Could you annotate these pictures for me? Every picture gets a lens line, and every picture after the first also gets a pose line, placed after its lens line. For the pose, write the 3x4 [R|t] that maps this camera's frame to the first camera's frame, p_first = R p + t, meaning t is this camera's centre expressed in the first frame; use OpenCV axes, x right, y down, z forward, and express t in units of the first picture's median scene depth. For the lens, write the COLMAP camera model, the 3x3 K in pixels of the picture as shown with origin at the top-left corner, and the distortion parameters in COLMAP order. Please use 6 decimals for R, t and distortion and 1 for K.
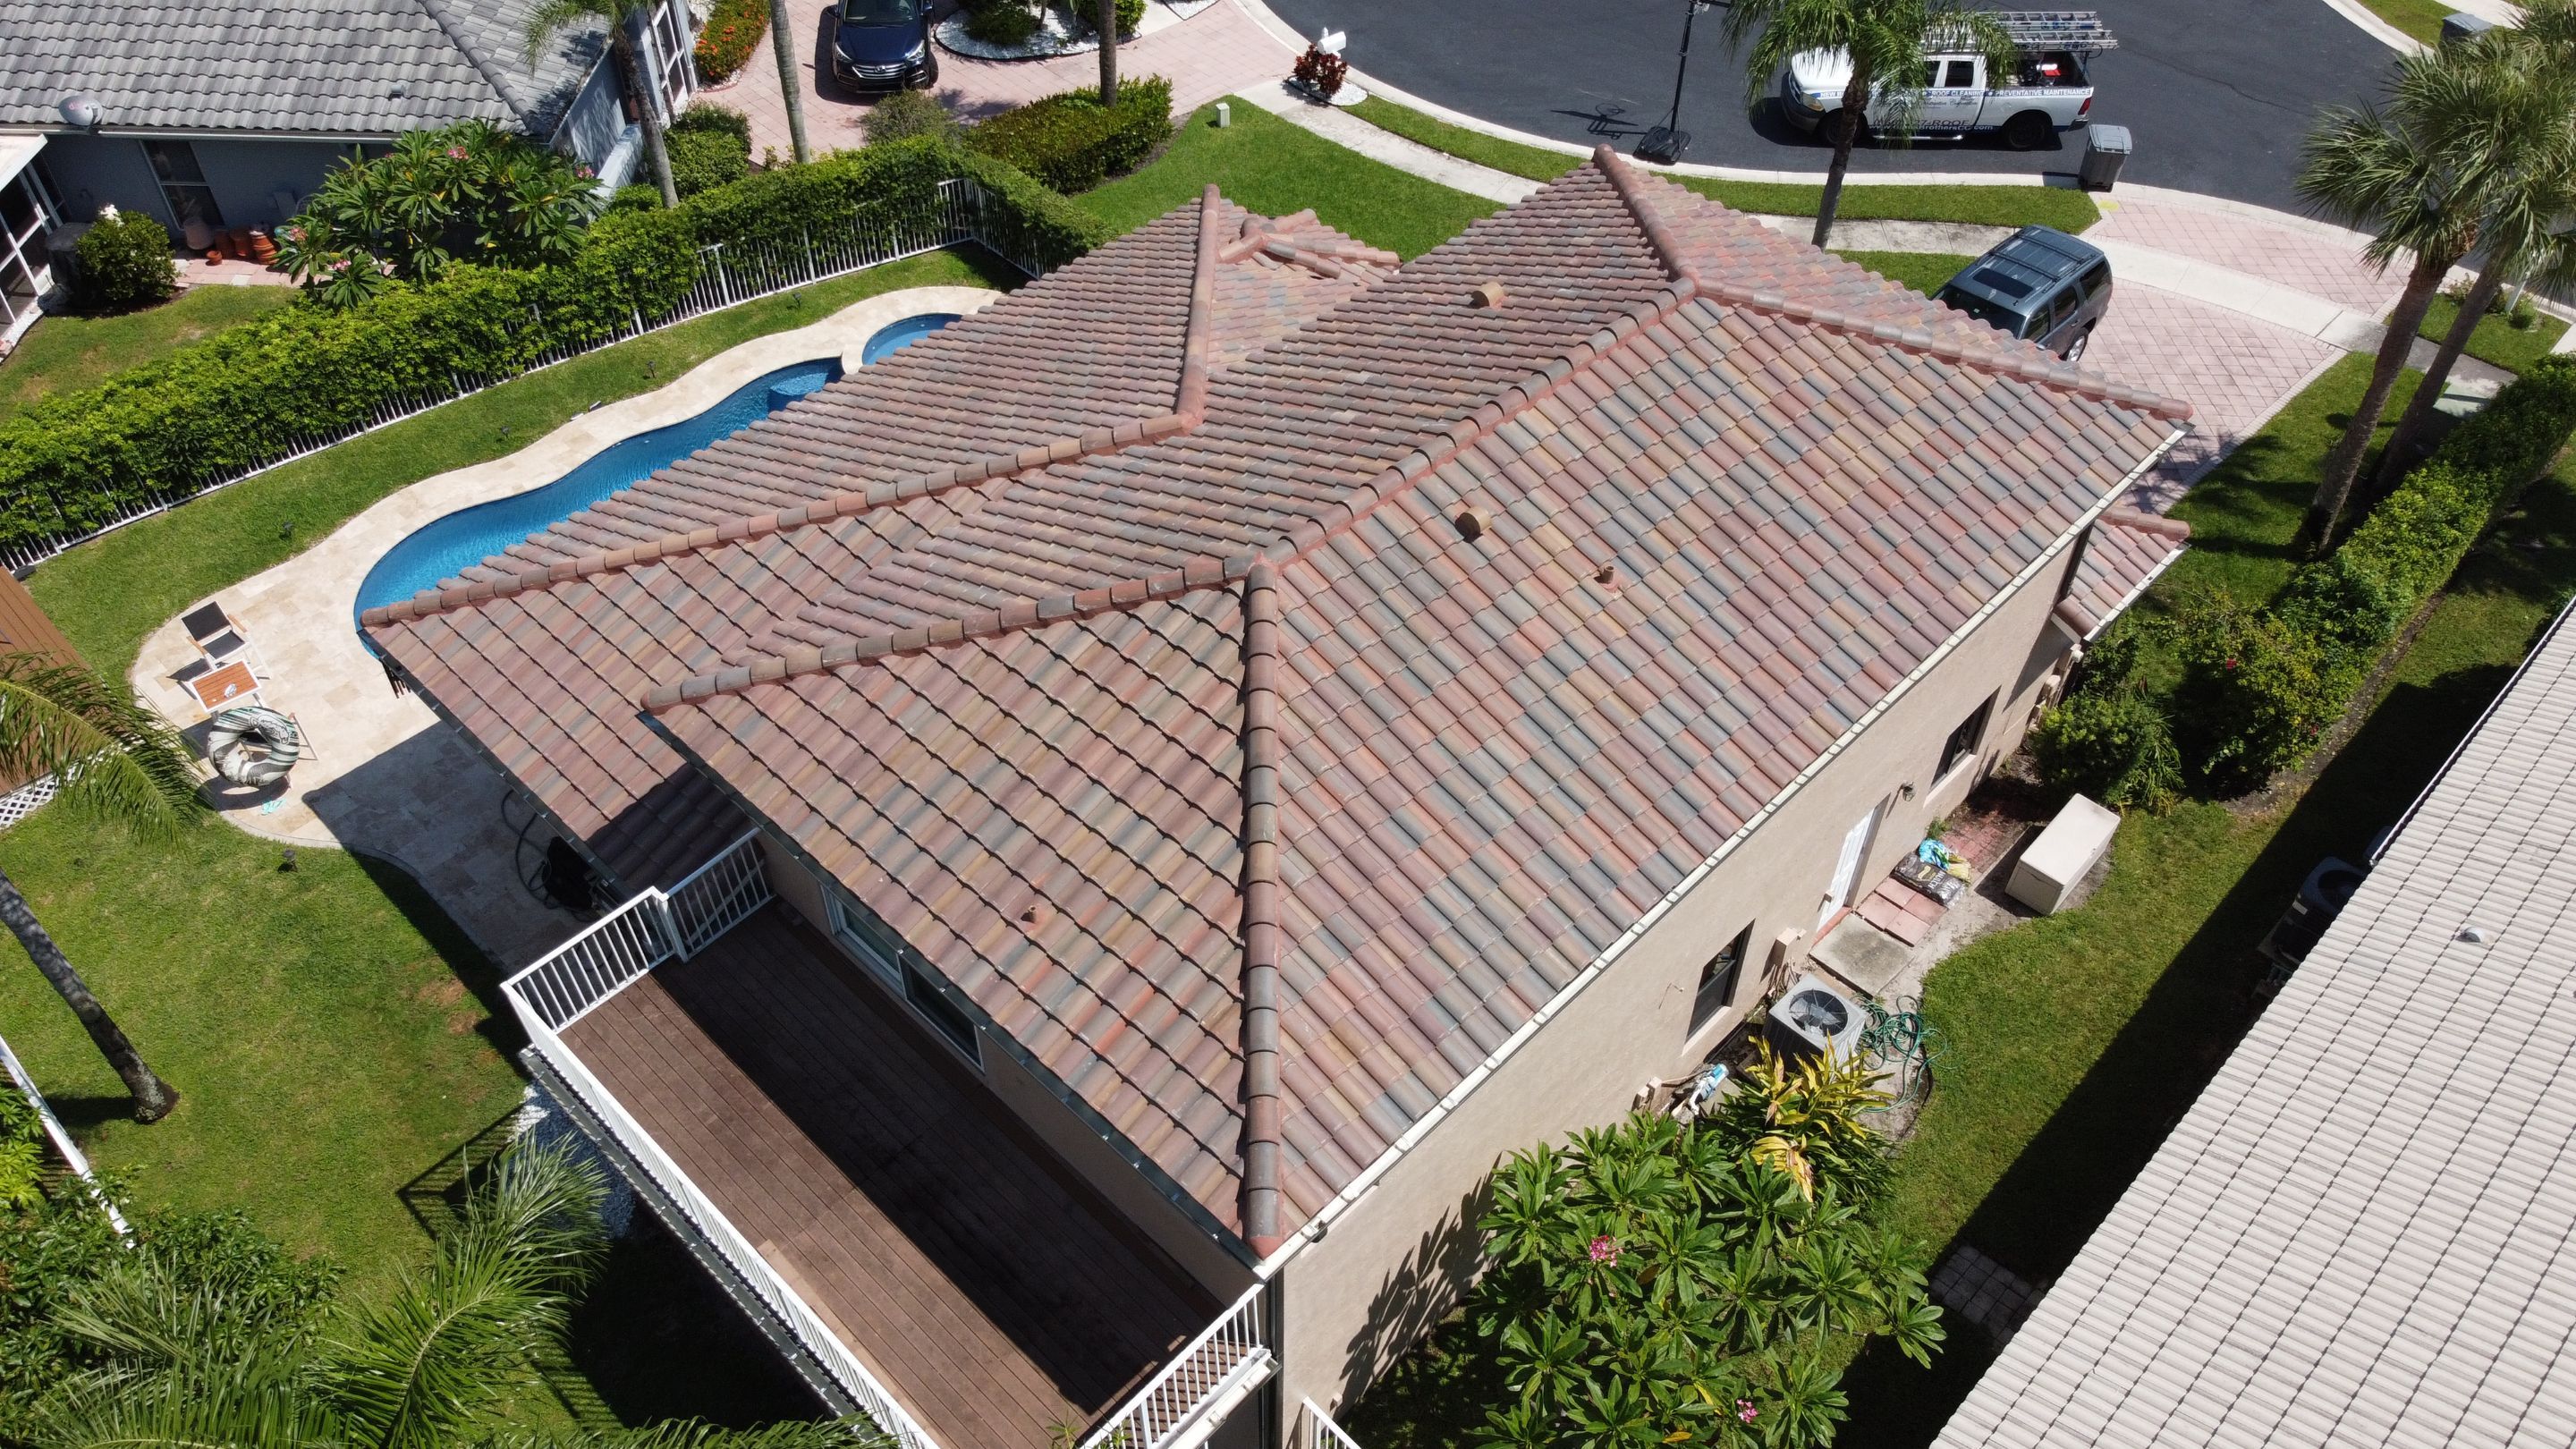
lens RADIAL K [[1945.1, 0, 1297.6], [0, 1945.1, 703.1], [0, 0, 1]] dist [0.000353, -0.000558]
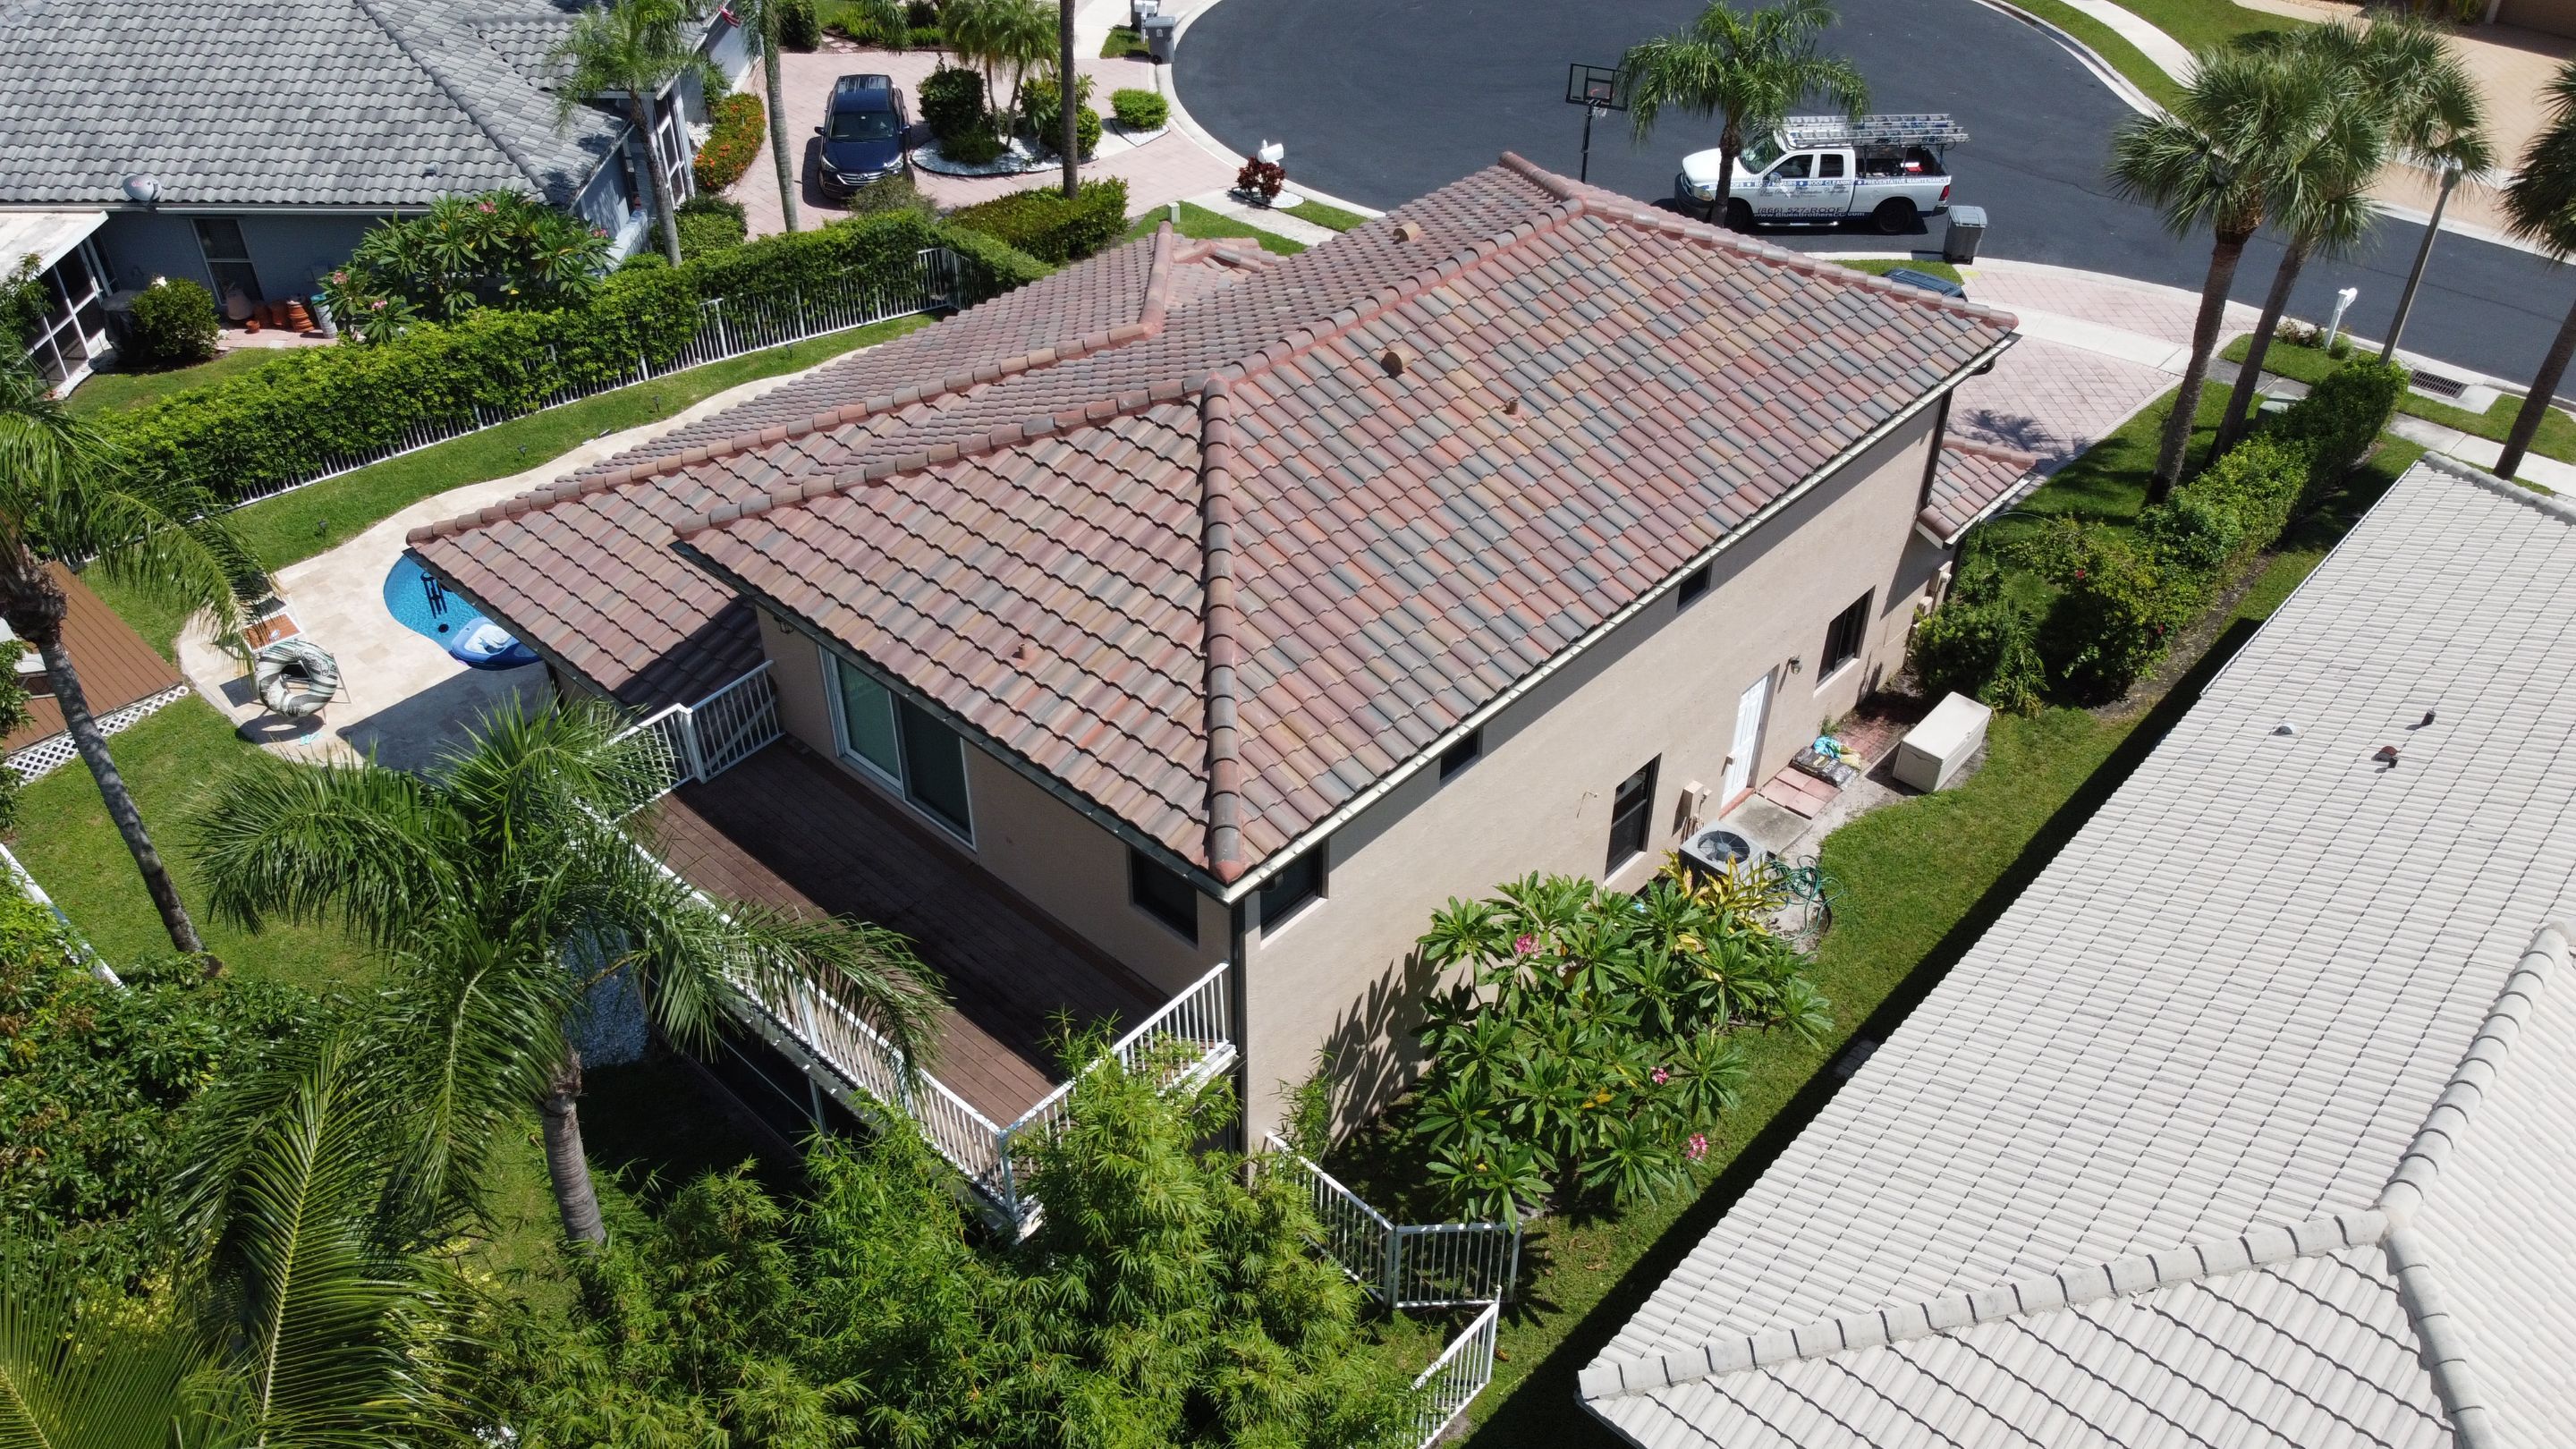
lens RADIAL K [[1945.1, 0, 1297.6], [0, 1945.1, 703.1], [0, 0, 1]] dist [0.000353, -0.000558]
pose [[0.999502, -0.019360, 0.024921, -0.001385], [0.022560, 0.990547, -0.135308, 0.196002], [-0.022066, 0.135803, 0.990490, -0.093430]]
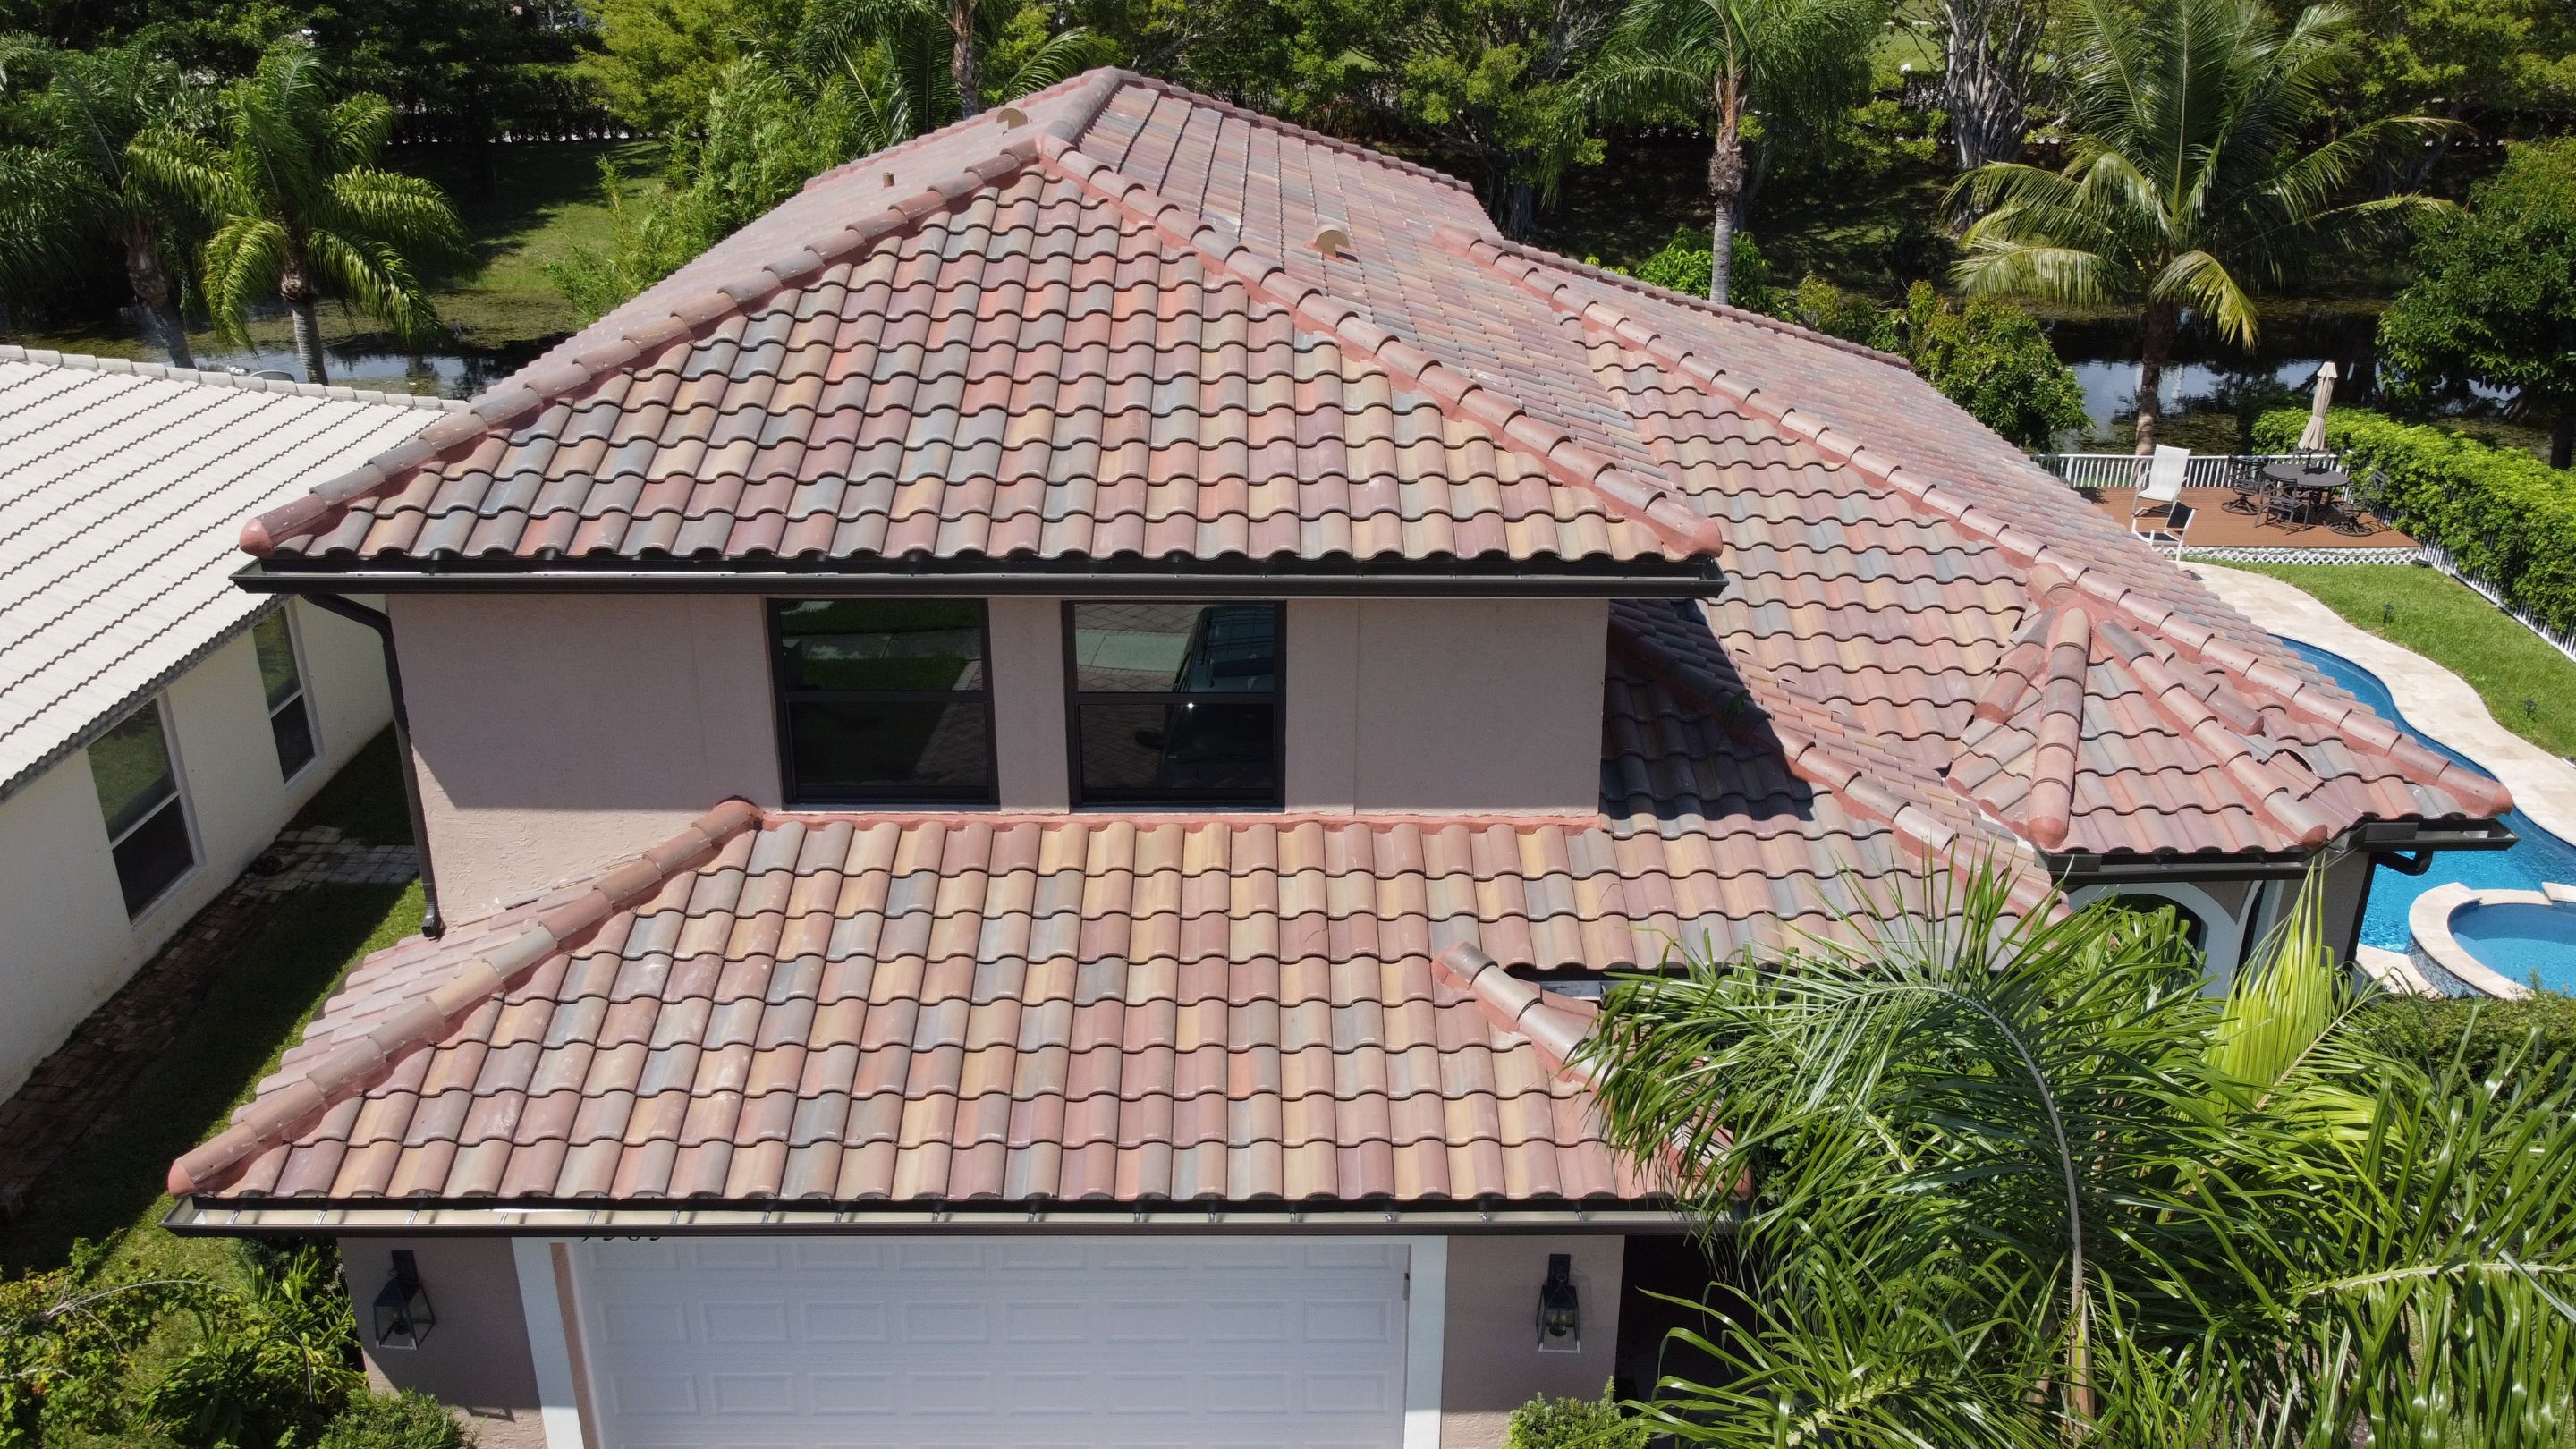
lens RADIAL K [[1945.1, 0, 1297.6], [0, 1945.1, 703.1], [0, 0, 1]] dist [0.000353, -0.000558]
pose [[-0.707332, 0.261901, -0.656574, 0.532631], [-0.499580, 0.471913, 0.726442, -0.555177], [0.500102, 0.841847, -0.202959, 1.119875]]
